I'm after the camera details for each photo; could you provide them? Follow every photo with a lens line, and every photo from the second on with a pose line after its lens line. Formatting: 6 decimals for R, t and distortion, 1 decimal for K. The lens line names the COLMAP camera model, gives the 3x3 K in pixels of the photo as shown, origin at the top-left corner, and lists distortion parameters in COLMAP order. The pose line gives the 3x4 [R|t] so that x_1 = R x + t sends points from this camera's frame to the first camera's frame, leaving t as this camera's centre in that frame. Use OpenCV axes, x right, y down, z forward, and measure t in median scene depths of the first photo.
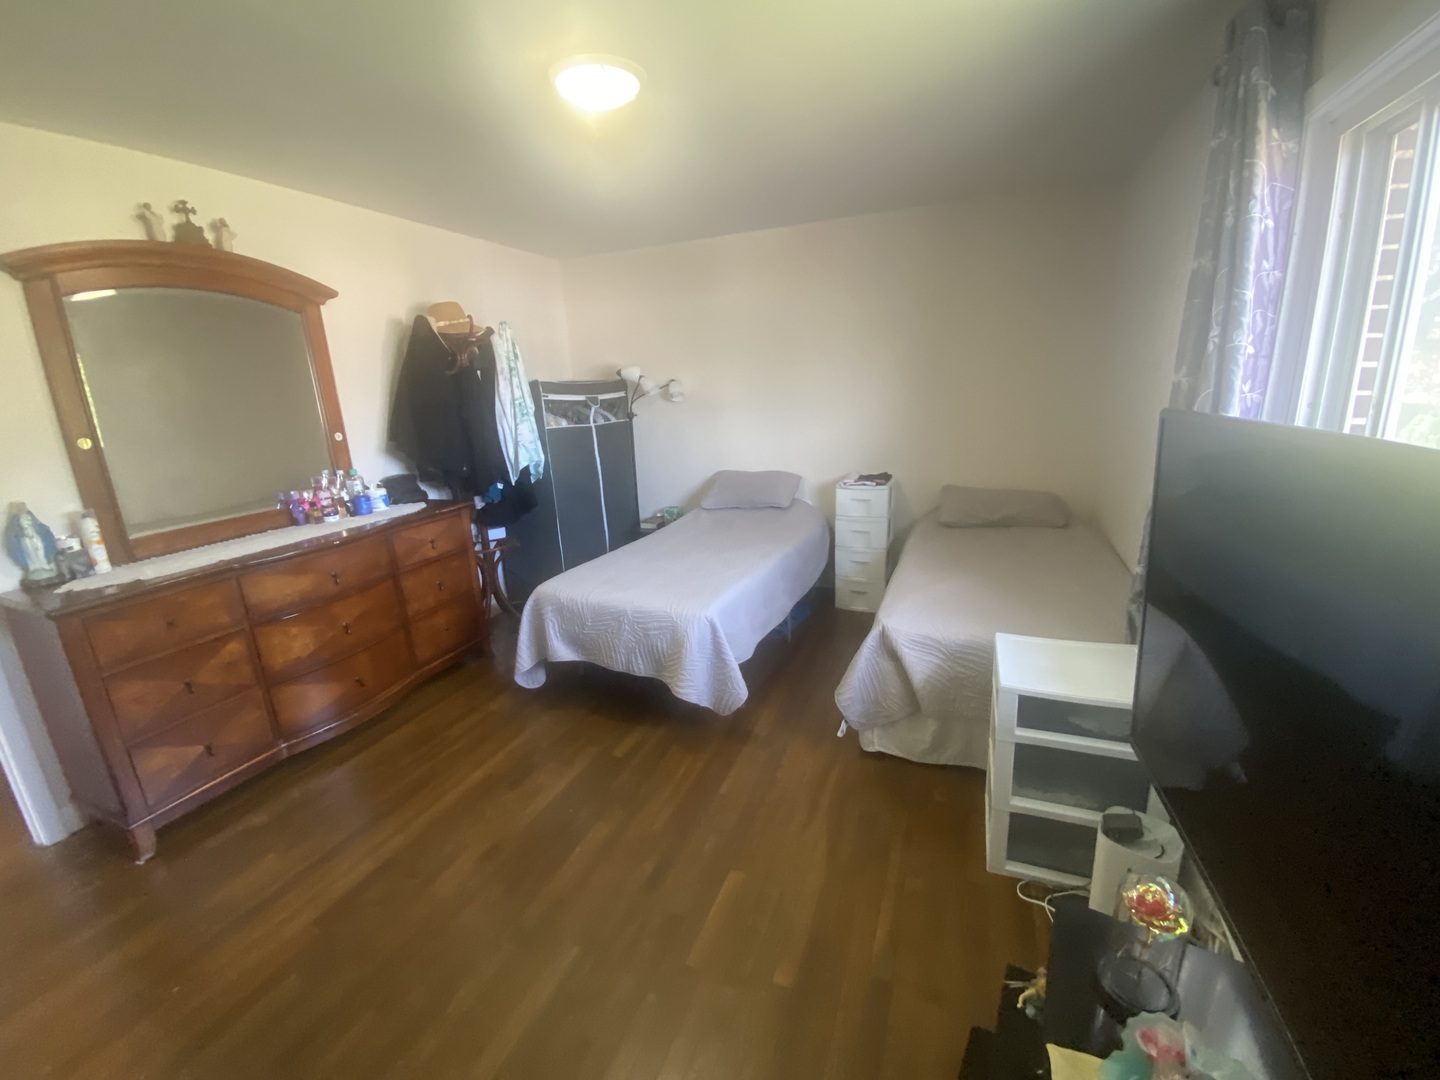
lens RADIAL K [[579.5, 0, 715.3], [0, 579.5, 536.0], [0, 0, 1]] dist [0.021402, -0.021214]
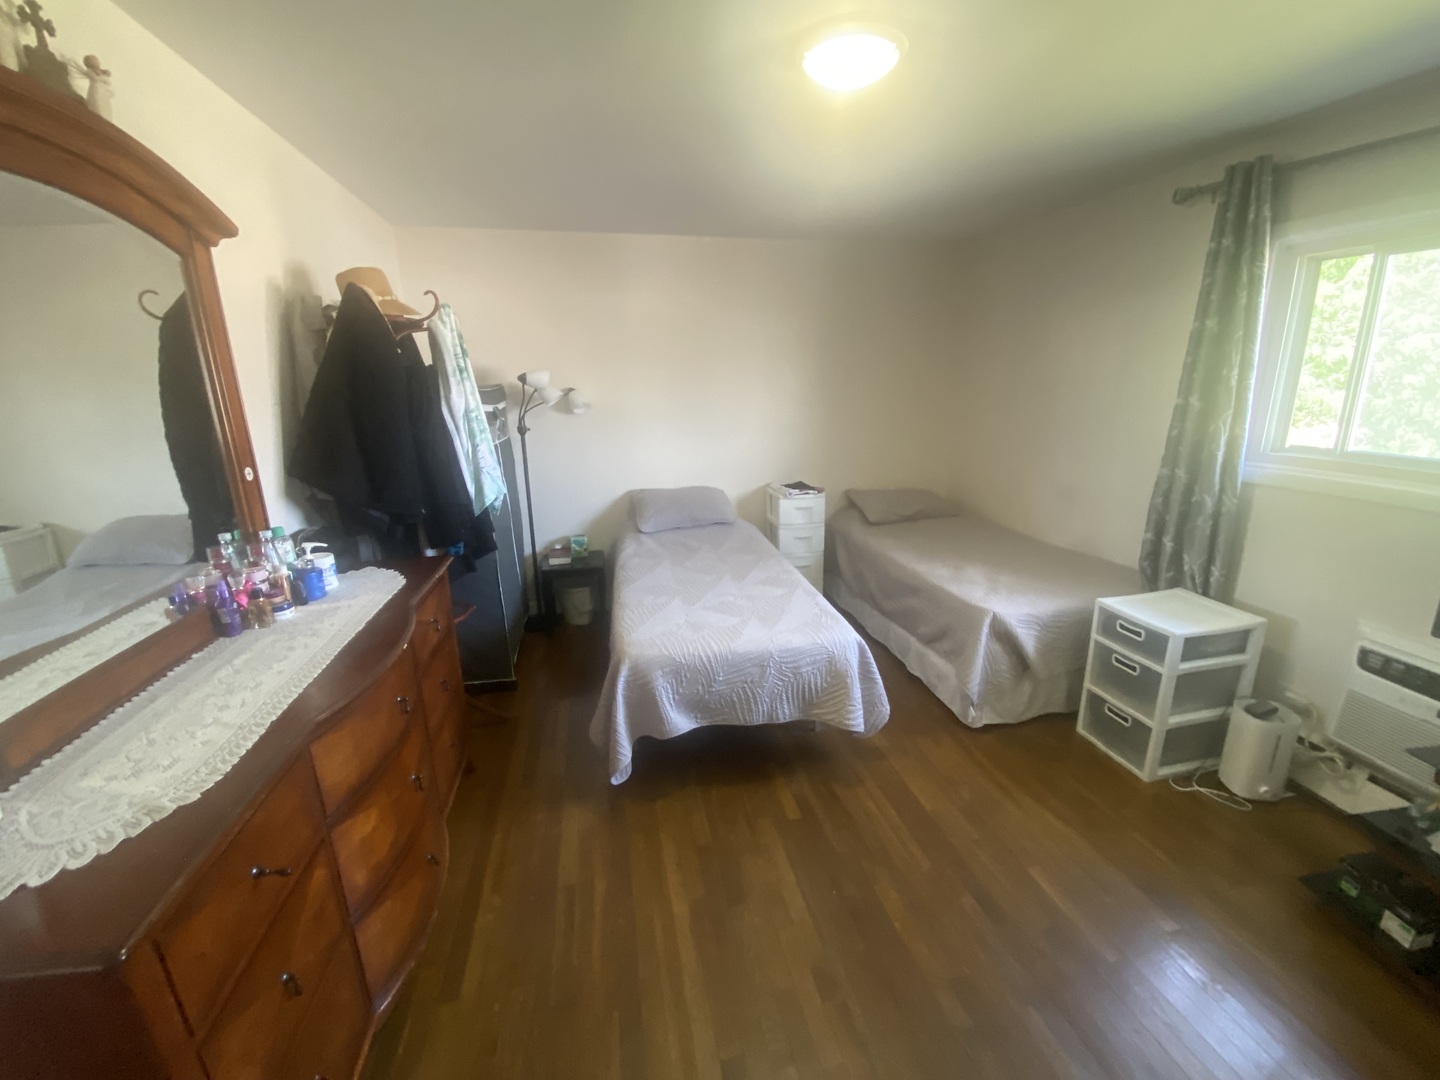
lens RADIAL K [[587.7, 0, 721.2], [0, 587.7, 534.4], [0, 0, 1]] dist [0.016026, -0.013020]
pose [[0.823363, -0.109586, 0.556834, -0.644876], [0.121204, 0.992497, 0.016108, -0.067965], [-0.554421, 0.054228, 0.830468, 0.270183]]
